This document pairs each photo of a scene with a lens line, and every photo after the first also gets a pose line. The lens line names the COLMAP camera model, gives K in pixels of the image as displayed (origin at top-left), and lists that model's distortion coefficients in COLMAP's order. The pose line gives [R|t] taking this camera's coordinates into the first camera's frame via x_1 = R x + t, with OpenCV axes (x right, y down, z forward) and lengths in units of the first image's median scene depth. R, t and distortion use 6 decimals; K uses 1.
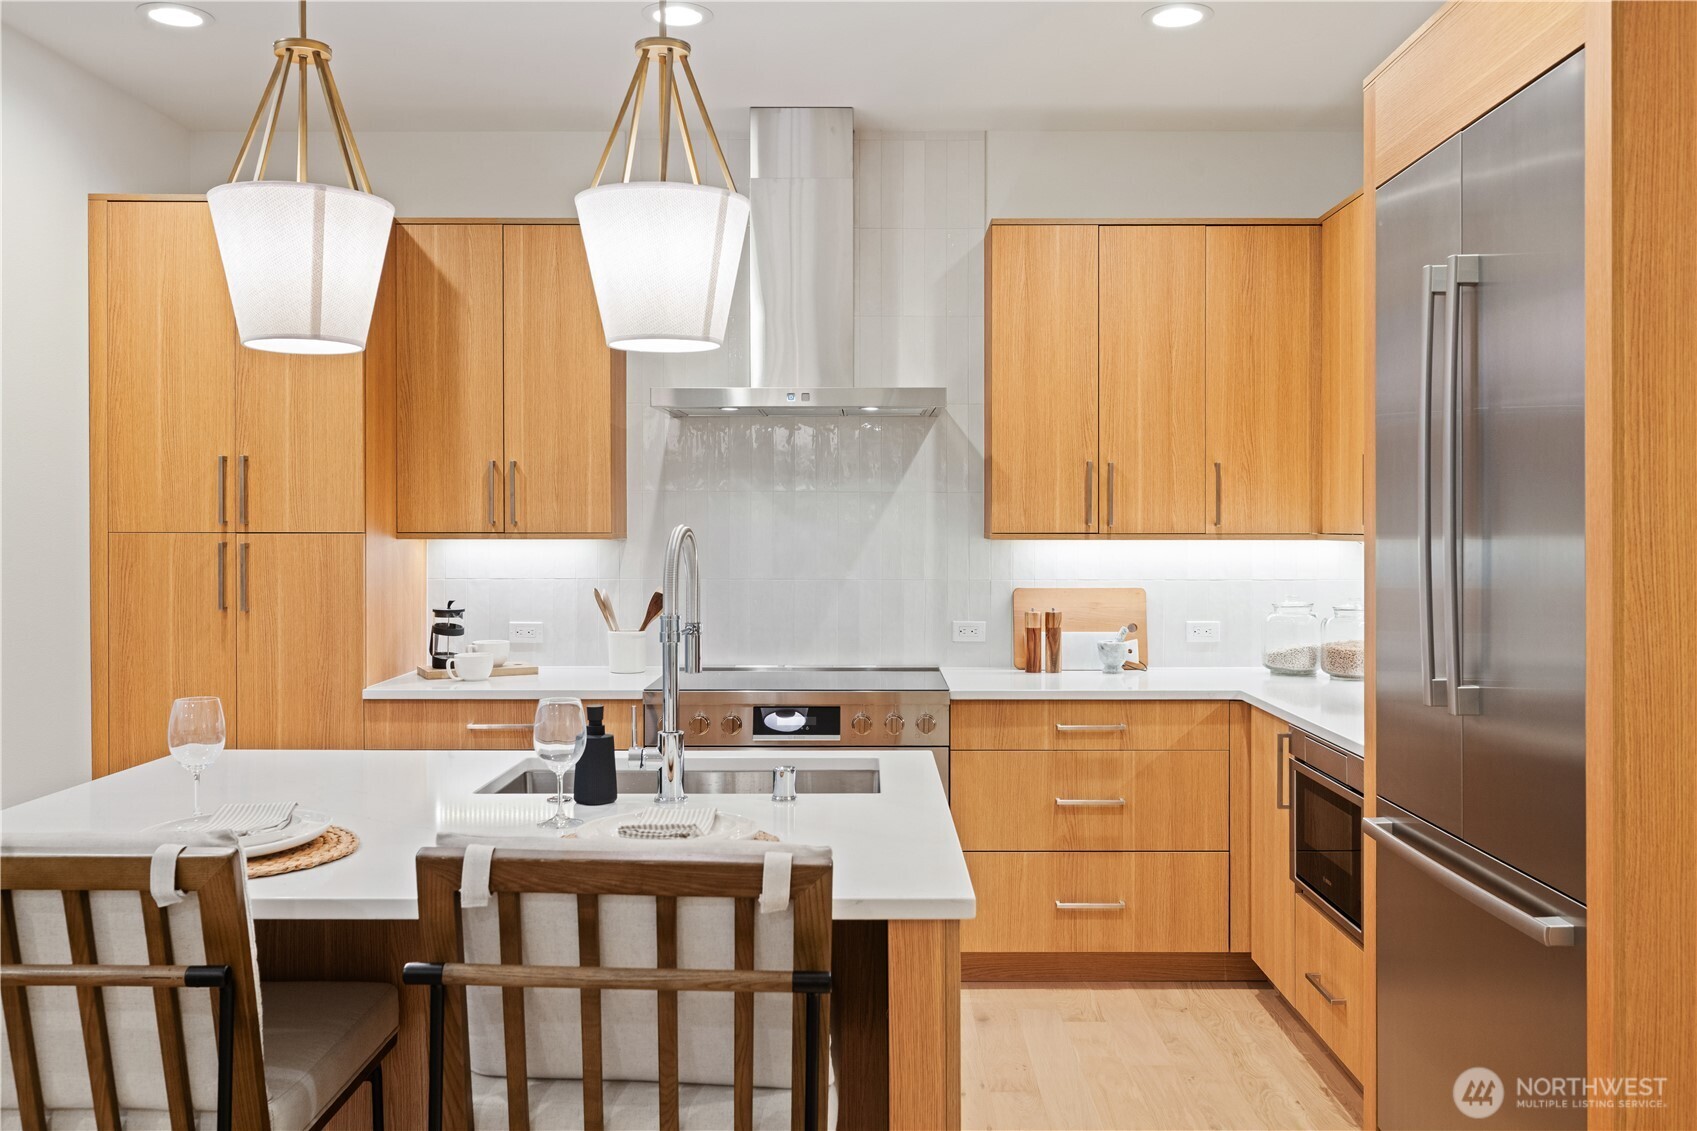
lens RADIAL K [[1401.1, 0, 915.4], [0, 1401.1, 544.0], [0, 0, 1]] dist [-0.006510, 0.009482]
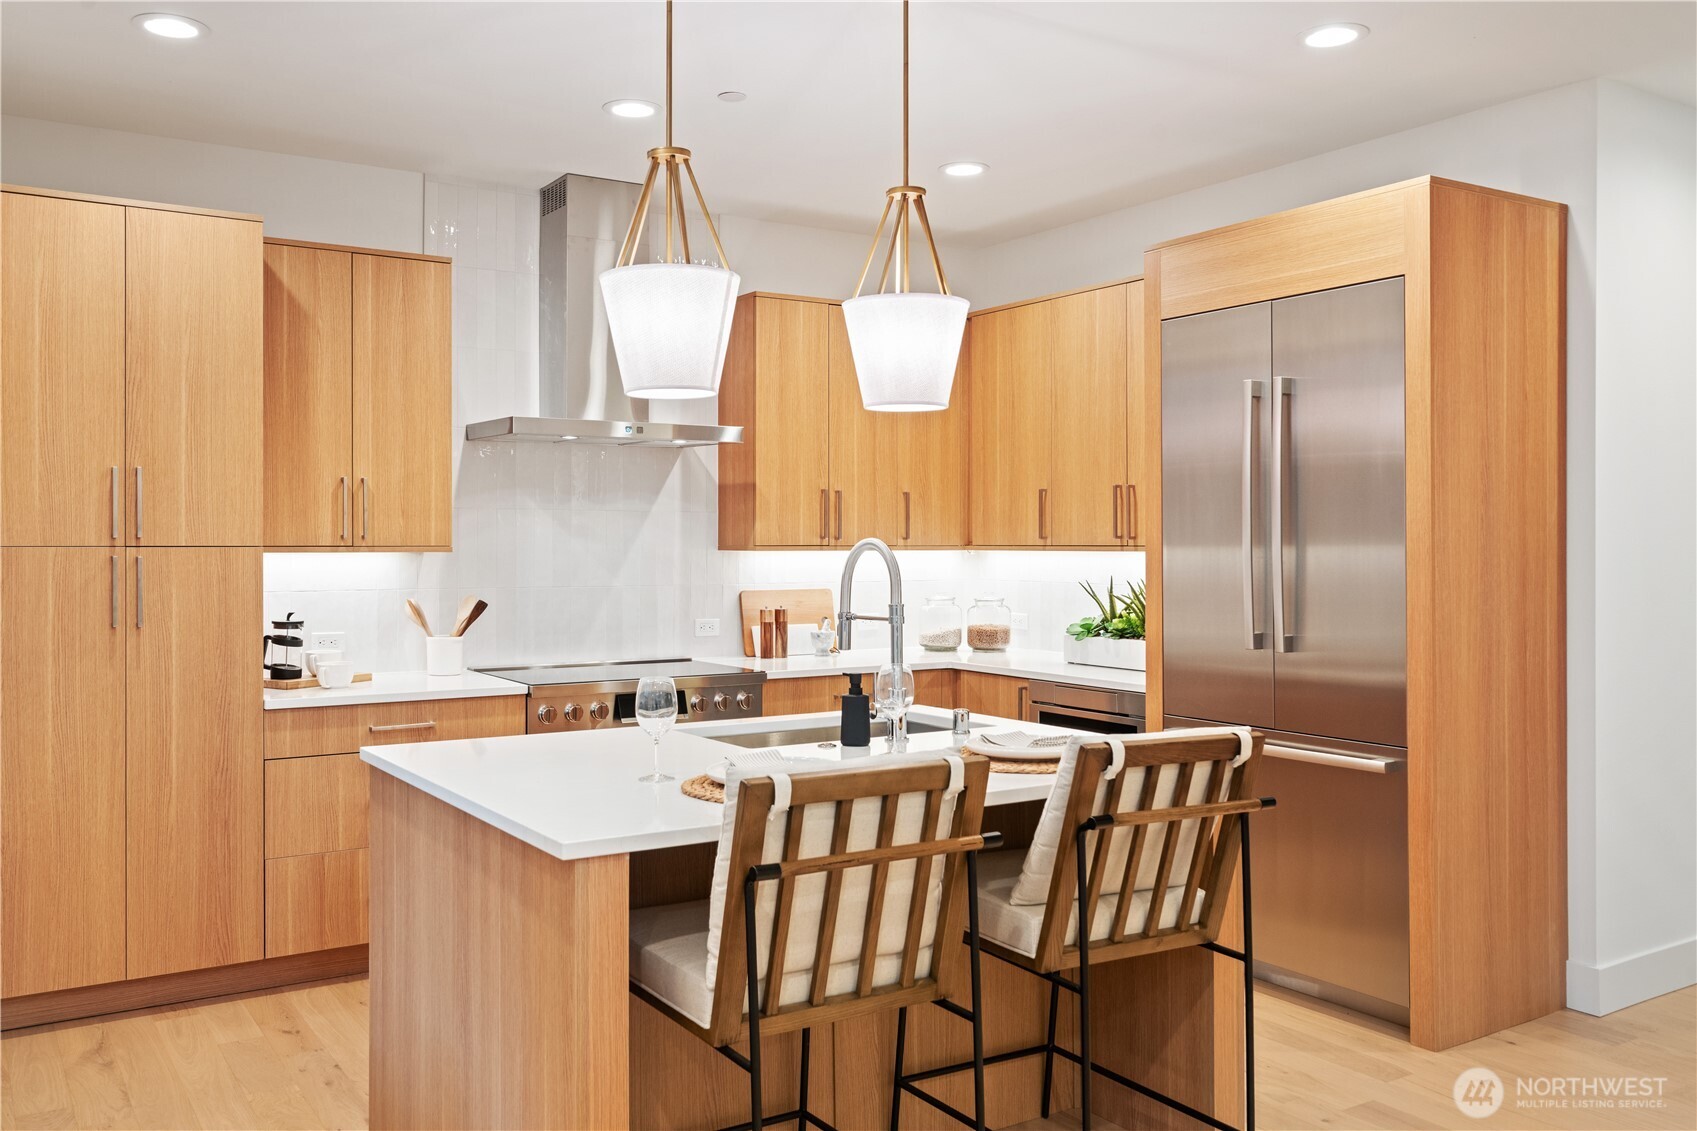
lens RADIAL K [[1341.9, 0, 857.2], [0, 1341.9, 539.9], [0, 0, 1]] dist [0.000677, 0.003986]
pose [[0.851365, 0.000057, 0.524573, -0.522185], [0.007239, 0.999903, -0.011857, 0.002081], [-0.524523, 0.013892, 0.851283, -0.056221]]
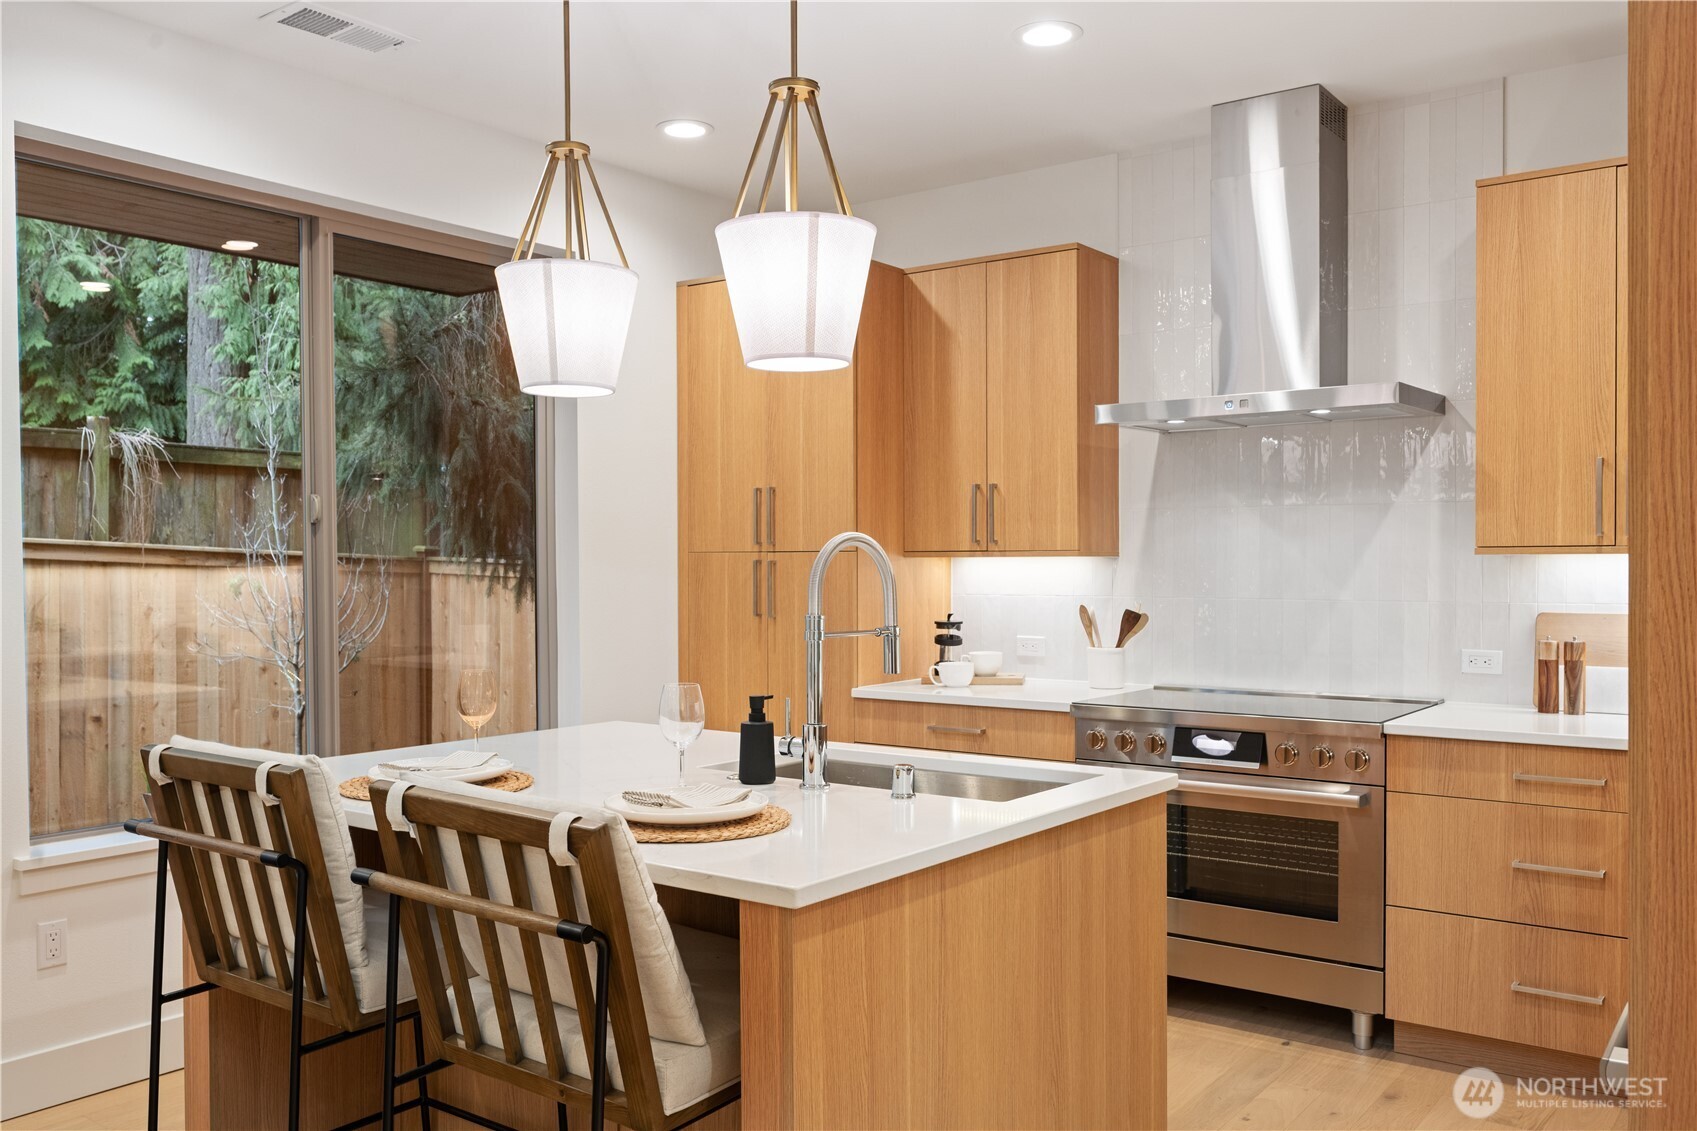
lens RADIAL K [[1401.1, 0, 885.5], [0, 1401.1, 587.9], [0, 0, 1]] dist [-0.006510, 0.009482]
pose [[0.801818, 0.007123, -0.597526, 0.296684], [-0.002729, 0.999962, 0.008259, 0.012217], [0.597562, -0.004992, 0.801807, 0.100006]]
